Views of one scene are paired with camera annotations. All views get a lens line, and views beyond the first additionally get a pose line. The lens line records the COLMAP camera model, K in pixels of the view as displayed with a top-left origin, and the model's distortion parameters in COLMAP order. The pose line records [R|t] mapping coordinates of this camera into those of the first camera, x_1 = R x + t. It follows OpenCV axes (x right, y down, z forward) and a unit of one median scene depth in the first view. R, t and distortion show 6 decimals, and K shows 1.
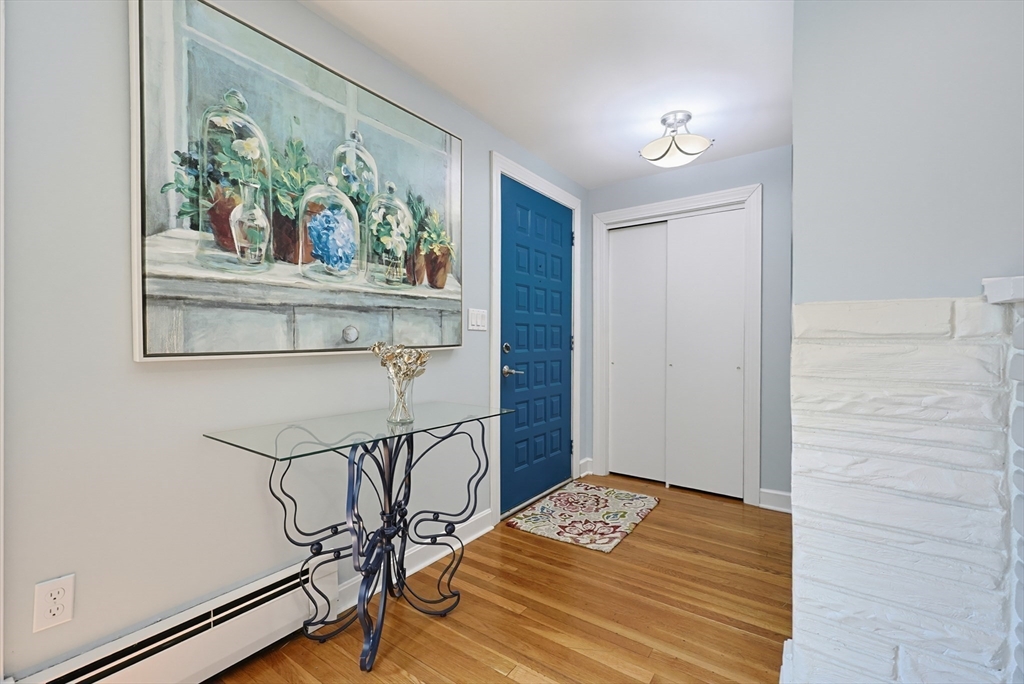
lens RADIAL K [[442.1, 0, 514.0], [0, 442.1, 339.9], [0, 0, 1]] dist [0.000202, -0.001361]
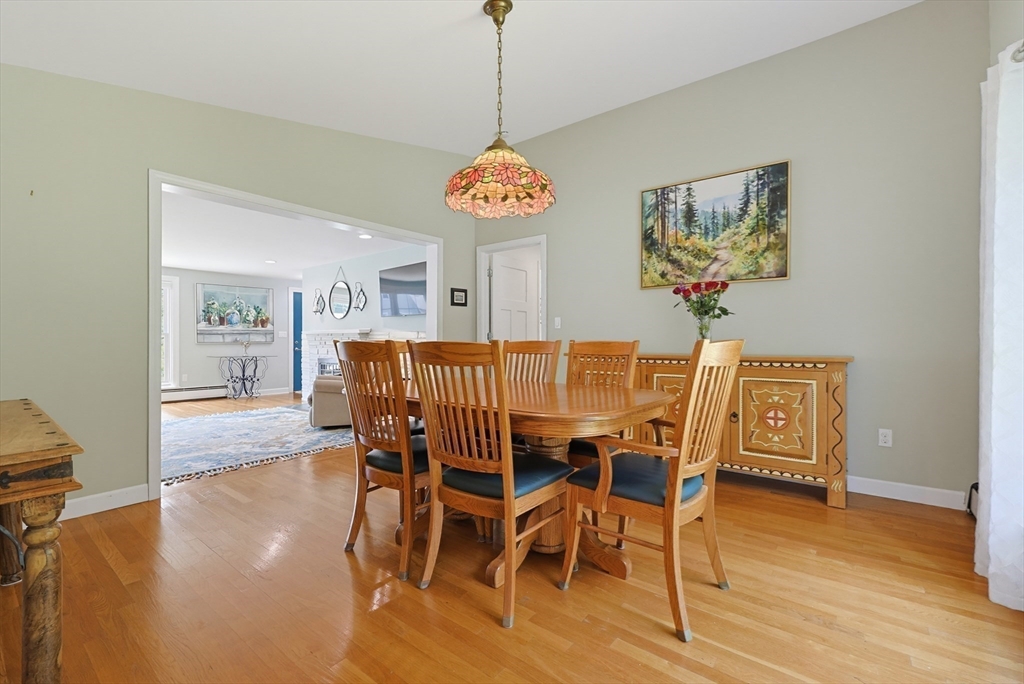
lens RADIAL K [[442.1, 0, 509.1], [0, 442.1, 343.4], [0, 0, 1]] dist [0.000202, -0.001361]
pose [[0.998747, -0.007531, -0.049480, 2.956678], [0.007269, 0.999959, -0.005464, 0.085640], [0.049519, 0.005098, 0.998760, -3.830571]]
